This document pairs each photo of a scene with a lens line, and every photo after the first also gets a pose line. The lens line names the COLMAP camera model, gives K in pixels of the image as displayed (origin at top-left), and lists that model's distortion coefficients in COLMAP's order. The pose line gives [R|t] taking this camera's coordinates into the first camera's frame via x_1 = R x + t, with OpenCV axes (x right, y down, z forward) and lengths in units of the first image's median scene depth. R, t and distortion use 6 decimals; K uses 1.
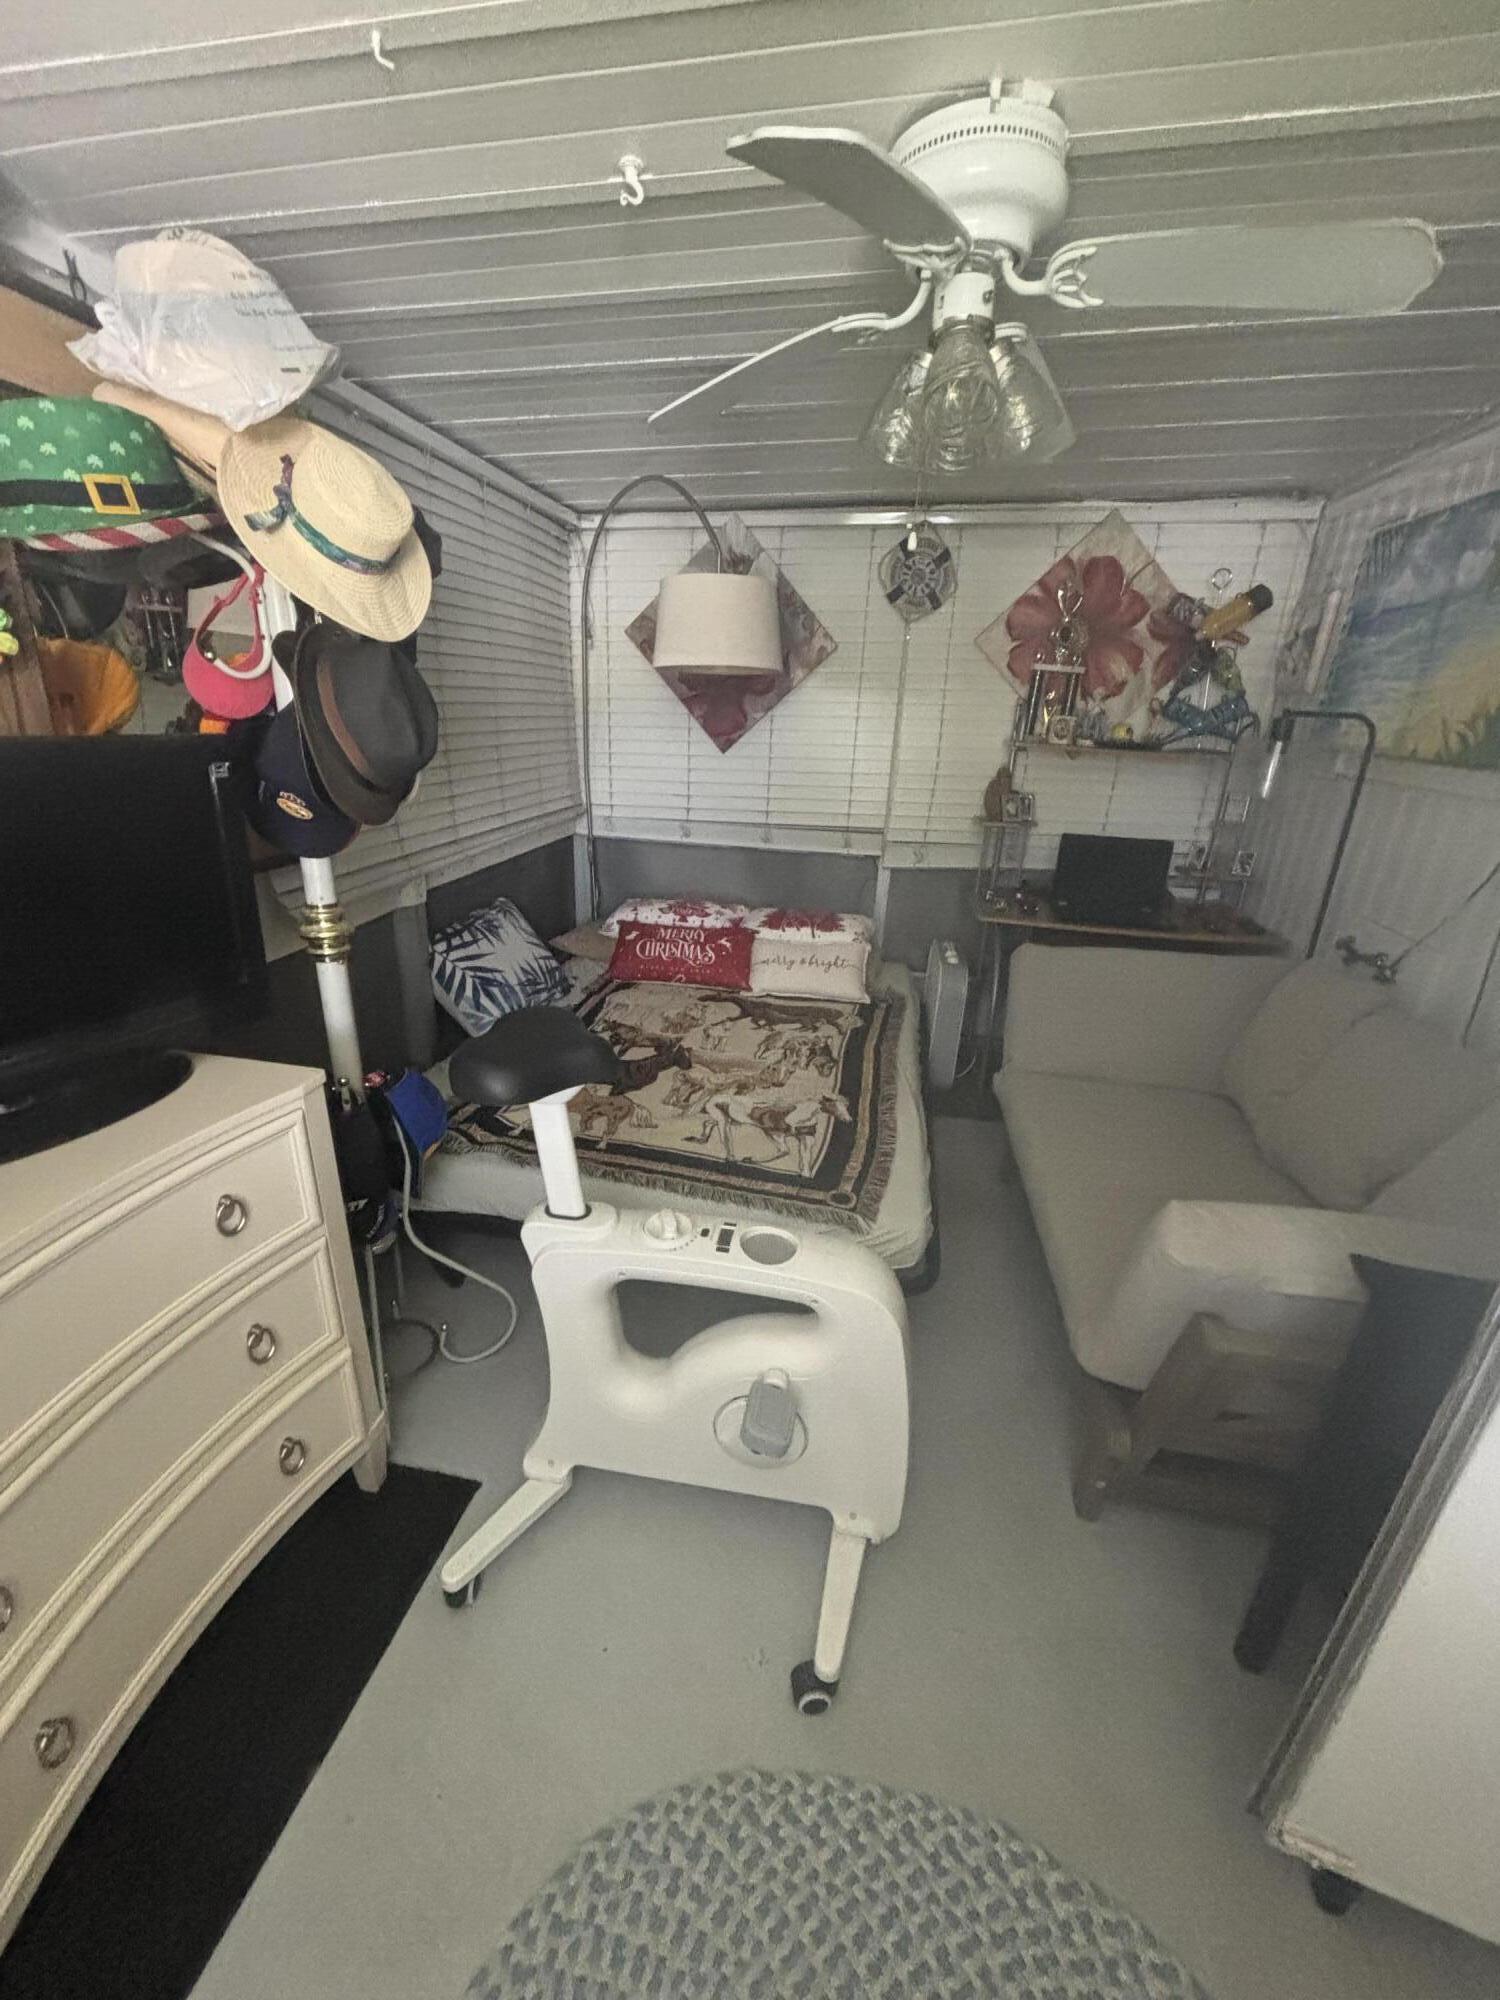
lens RADIAL K [[809.8, 0, 741.6], [0, 809.8, 1000.7], [0, 0, 1]] dist [-0.000590, -0.001564]
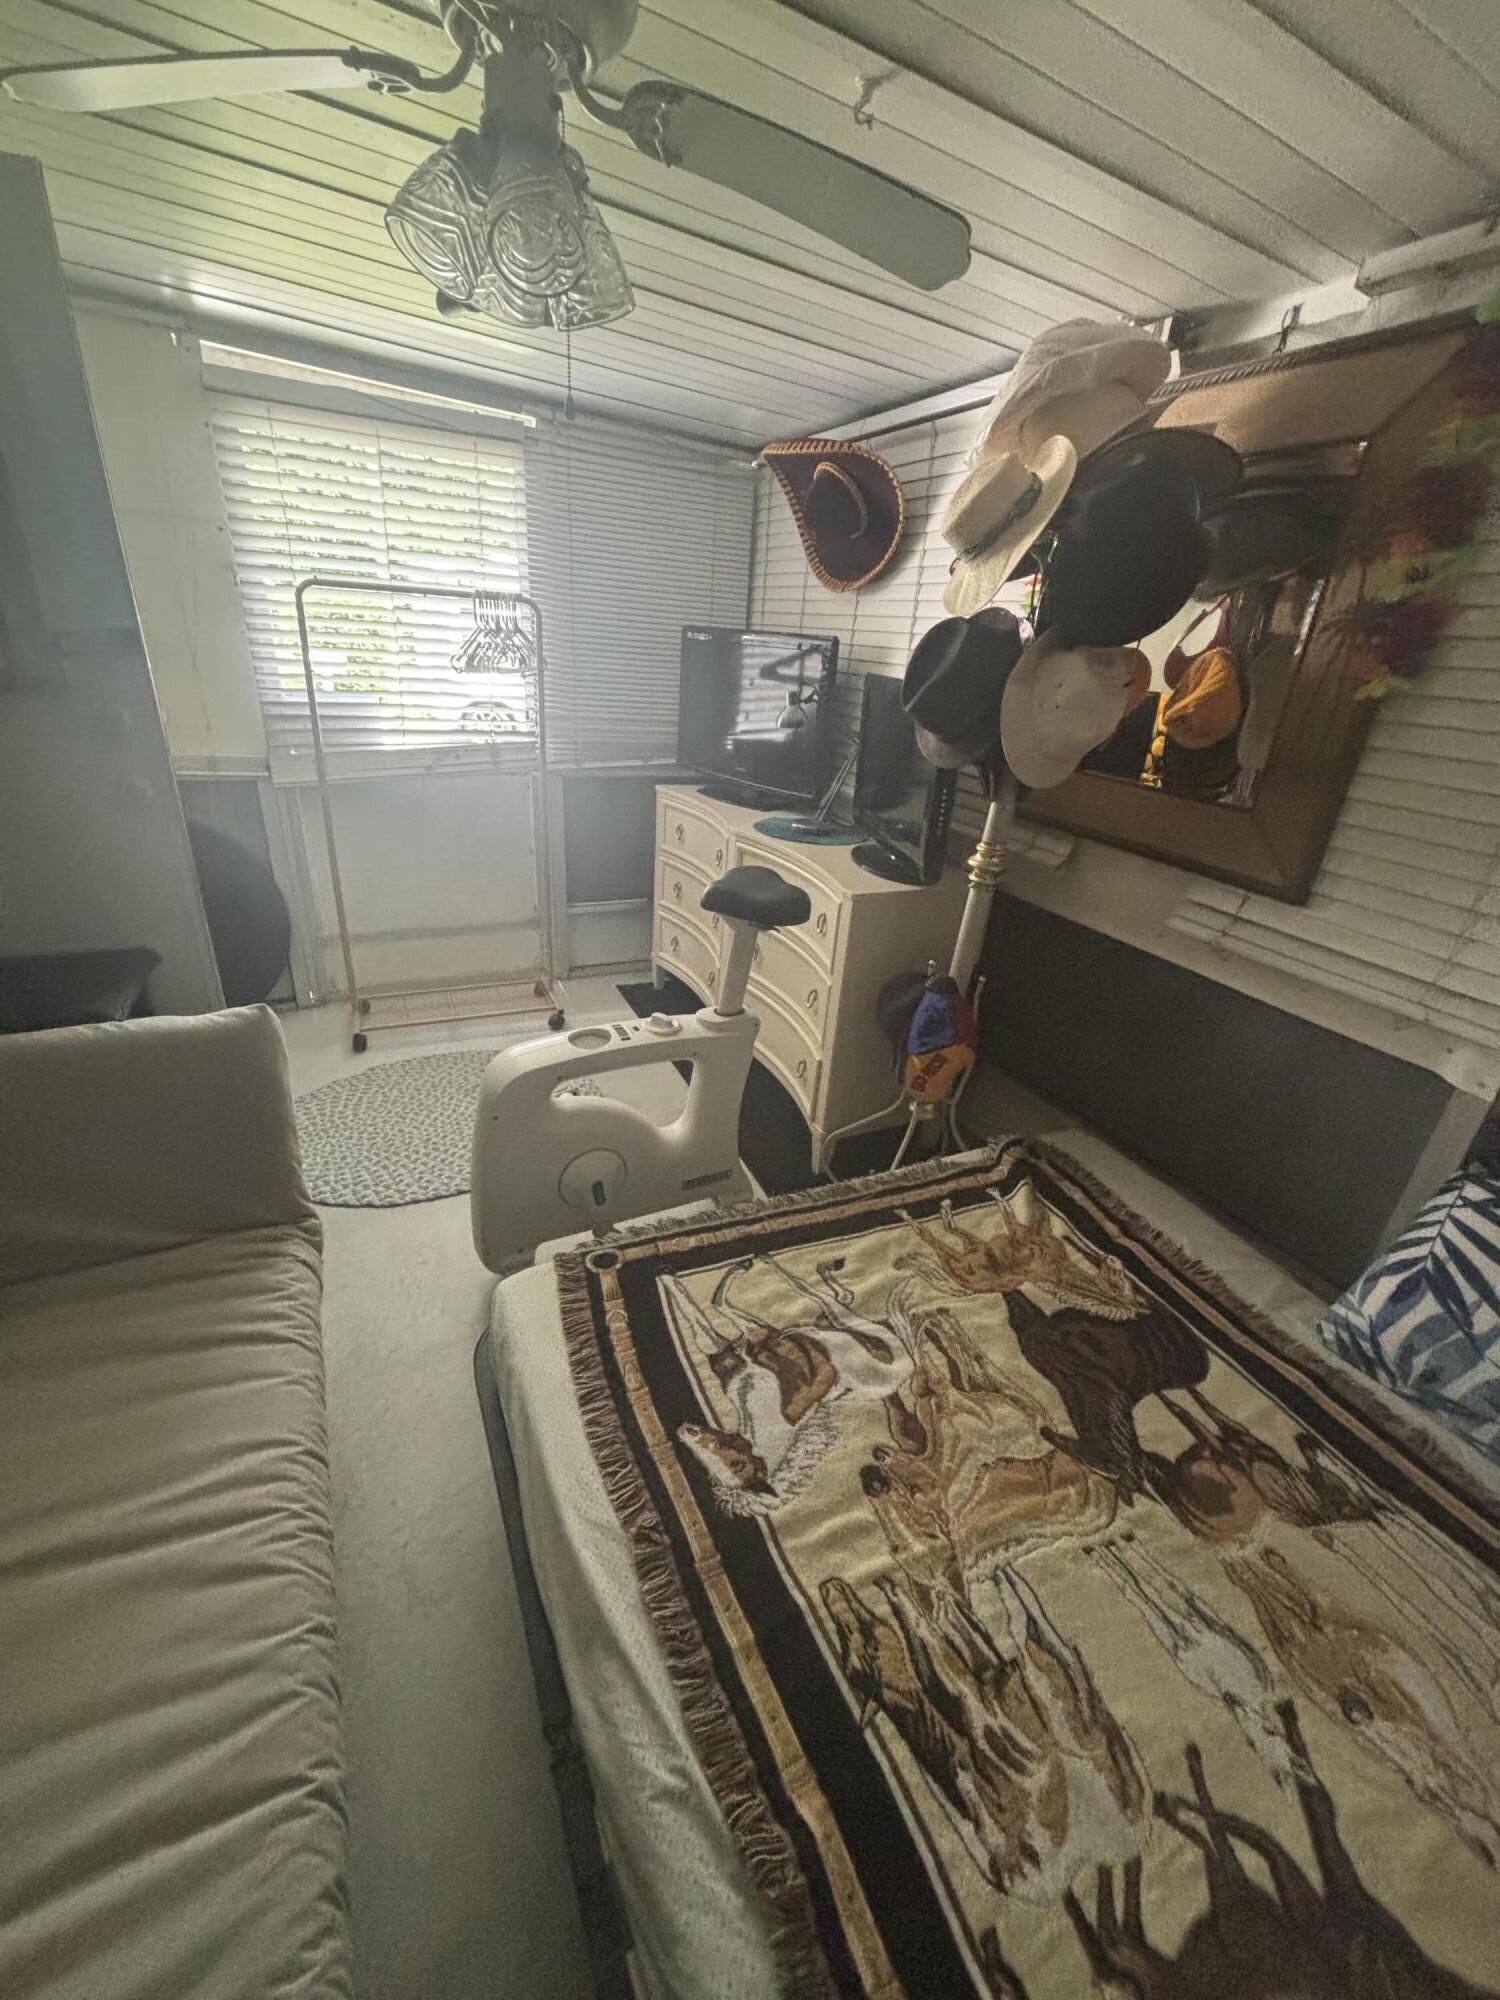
lens RADIAL K [[809.8, 0, 754.6], [0, 809.8, 1012.2], [0, 0, 1]] dist [-0.000590, -0.001564]
pose [[-0.798697, 0.151507, -0.582348, 0.339587], [-0.312617, 0.722450, 0.616714, -0.368167], [0.514154, 0.674620, -0.529655, 1.049110]]
